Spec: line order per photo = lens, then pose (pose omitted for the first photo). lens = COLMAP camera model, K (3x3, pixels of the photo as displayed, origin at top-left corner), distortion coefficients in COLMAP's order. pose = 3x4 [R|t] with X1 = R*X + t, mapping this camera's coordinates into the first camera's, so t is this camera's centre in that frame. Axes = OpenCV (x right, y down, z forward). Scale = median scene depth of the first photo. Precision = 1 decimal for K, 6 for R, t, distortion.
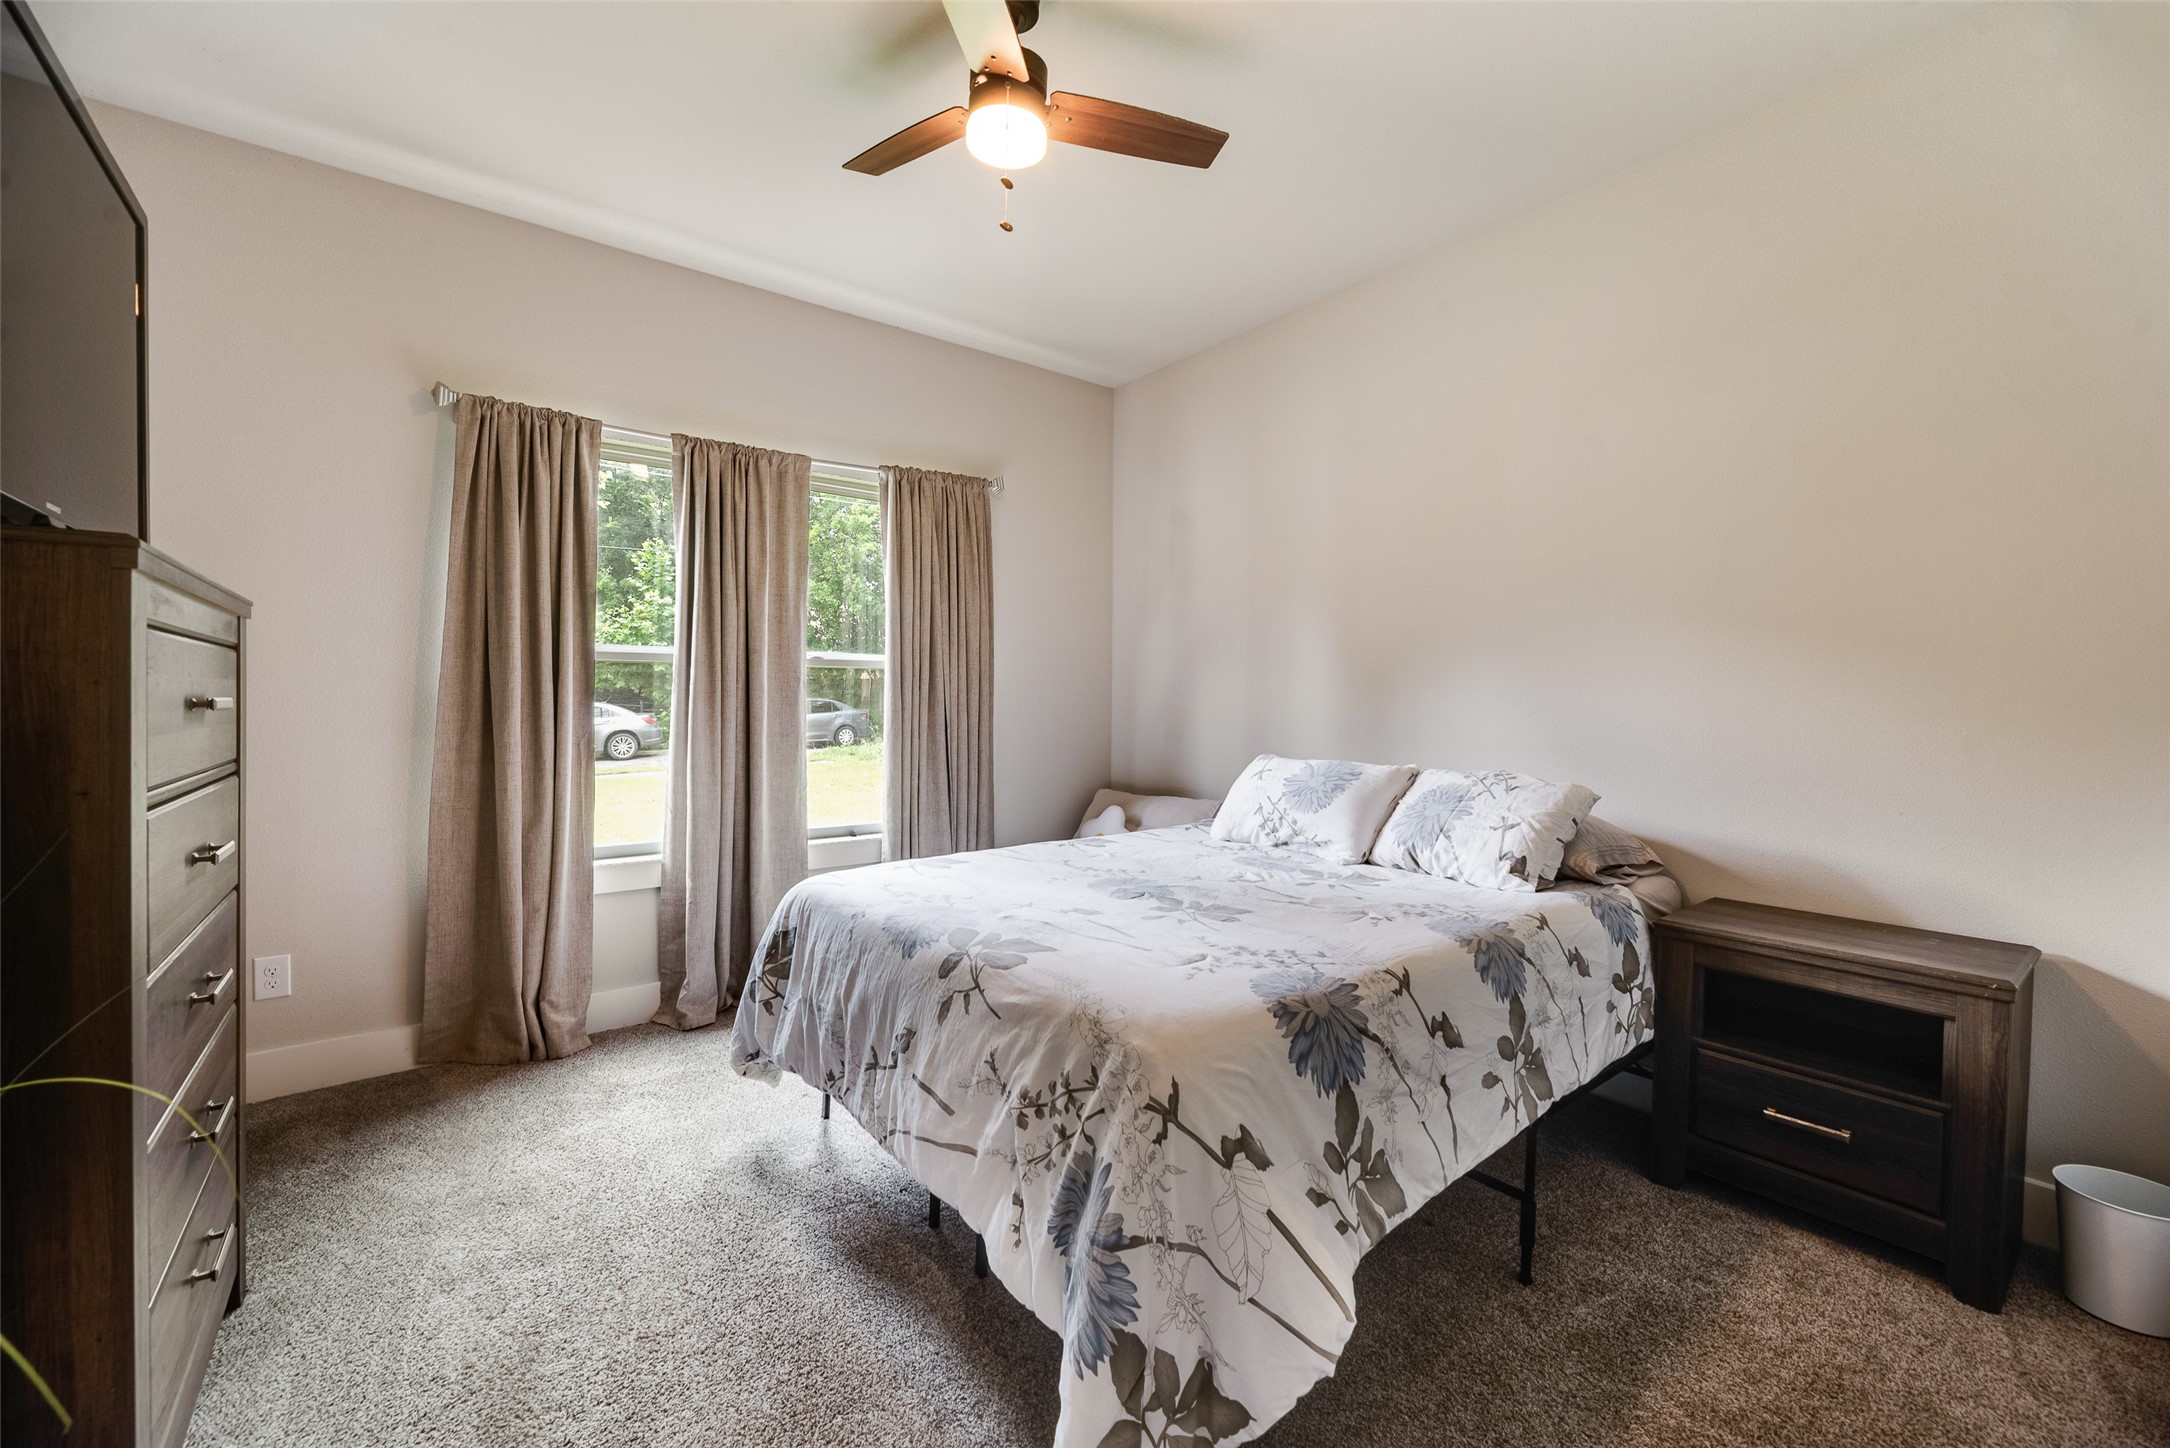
lens RADIAL K [[883.3, 0, 1085.0], [0, 883.3, 724.0], [0, 0, 1]] dist [-0.001494, 0.000014]
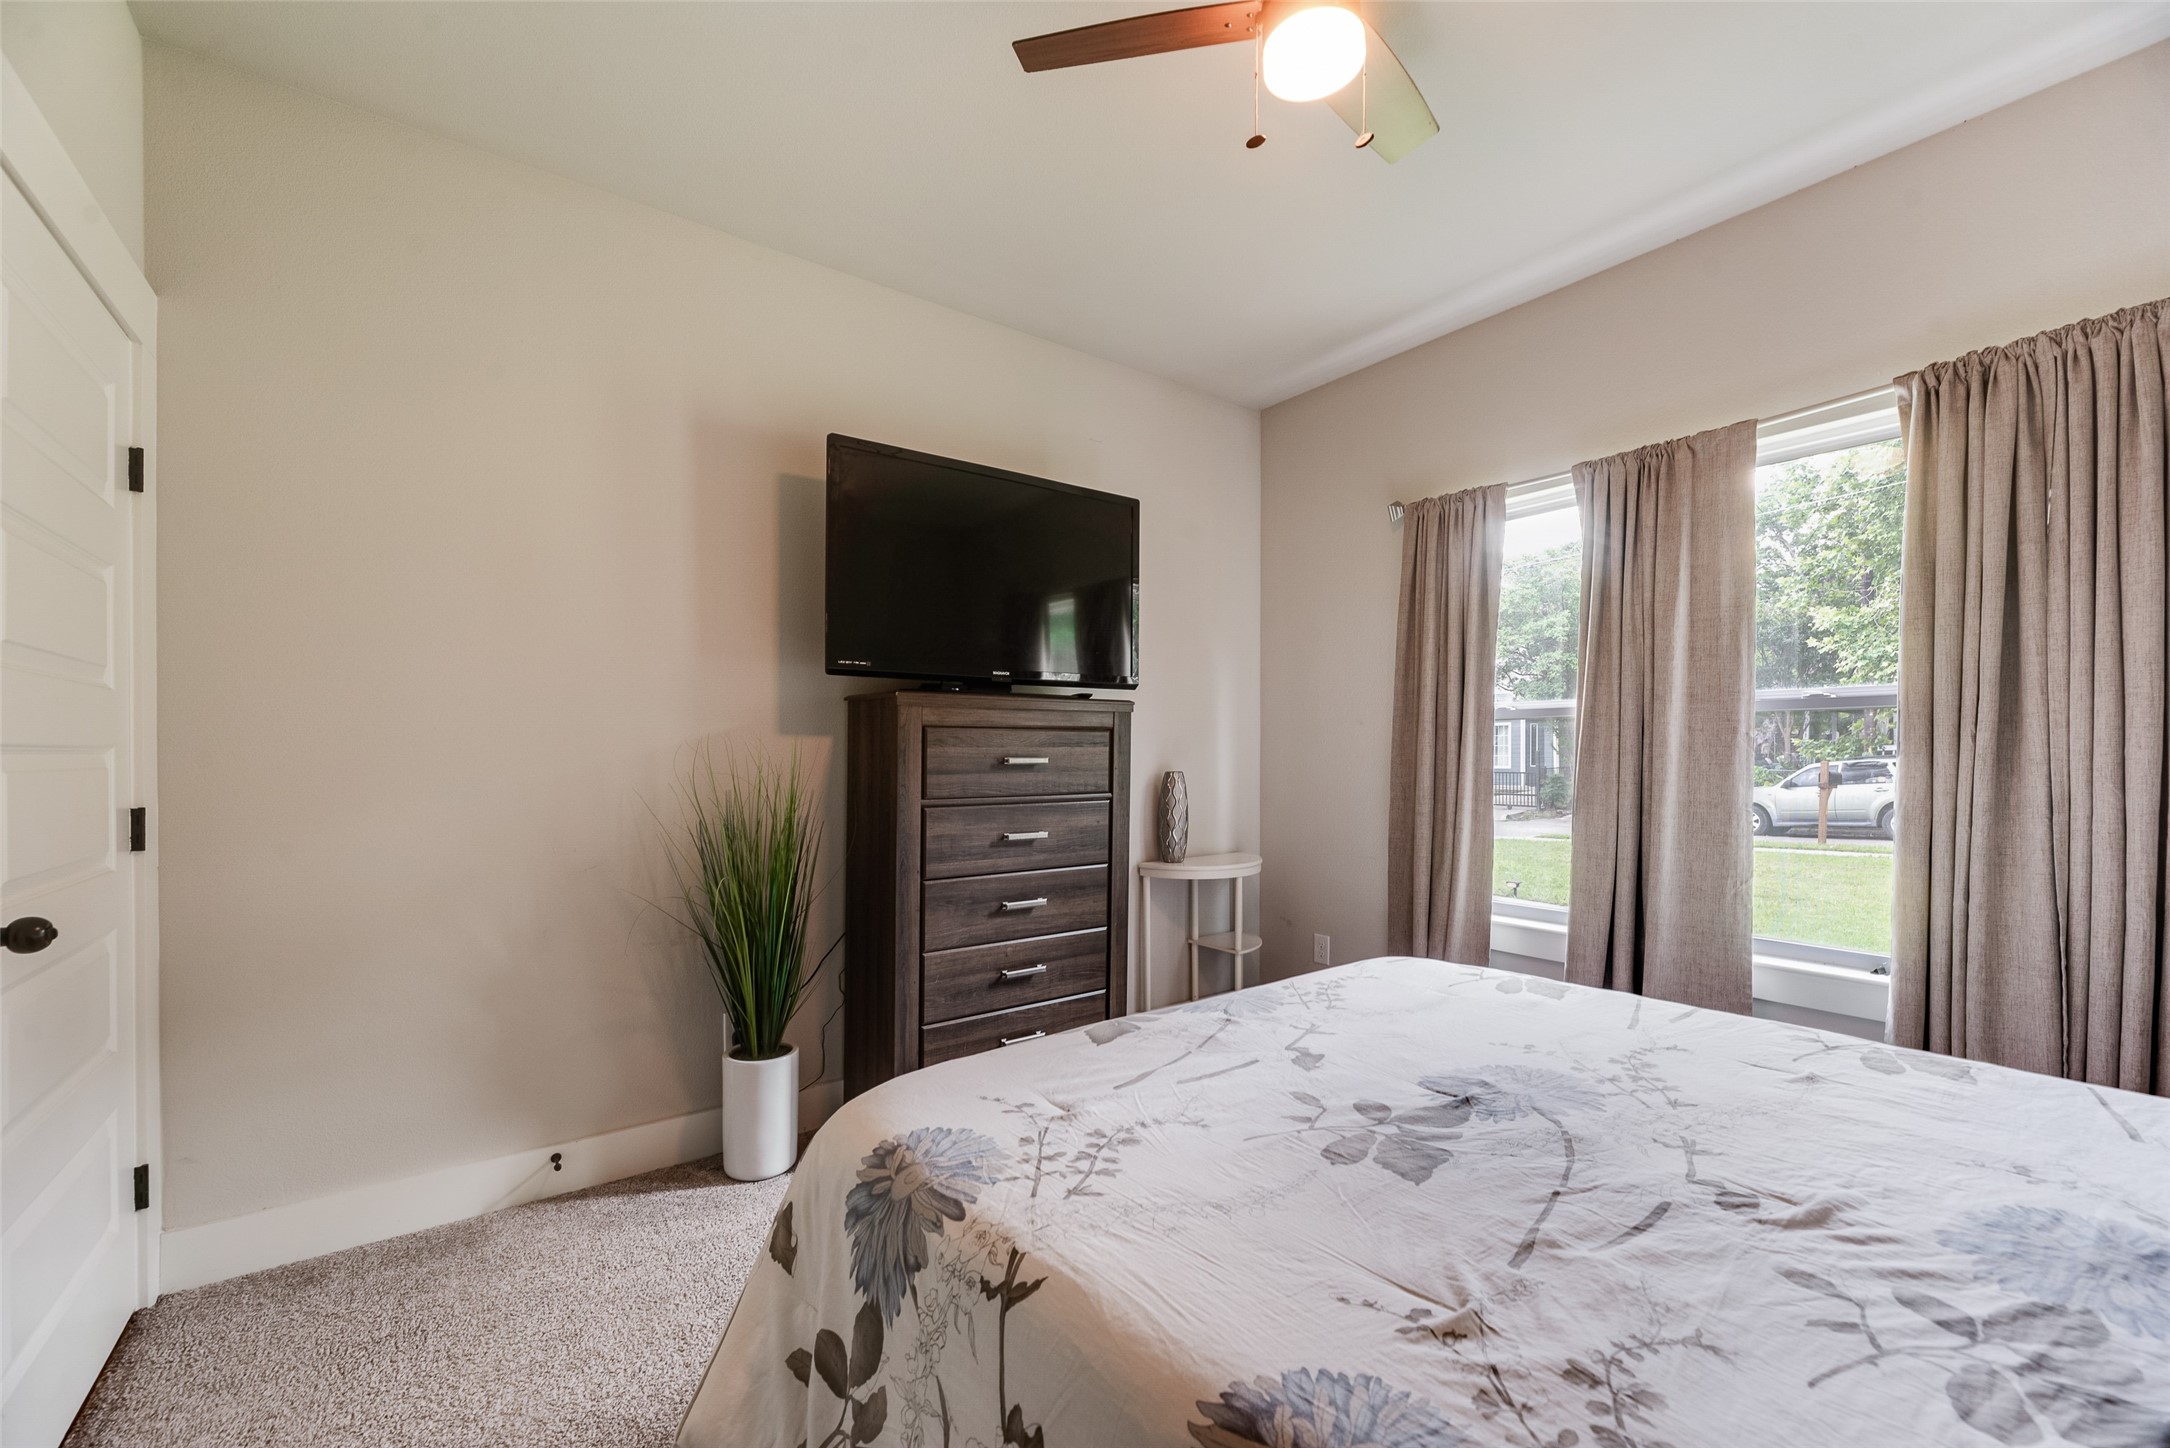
lens RADIAL K [[886.5, 0, 1091.3], [0, 886.5, 743.6], [0, 0, 1]] dist [-0.004449, -0.000561]
pose [[-0.015183, -0.013067, -0.999799, 0.491752], [-0.024129, 0.999628, -0.012699, -0.019844], [0.999594, 0.023931, -0.015492, 0.569128]]
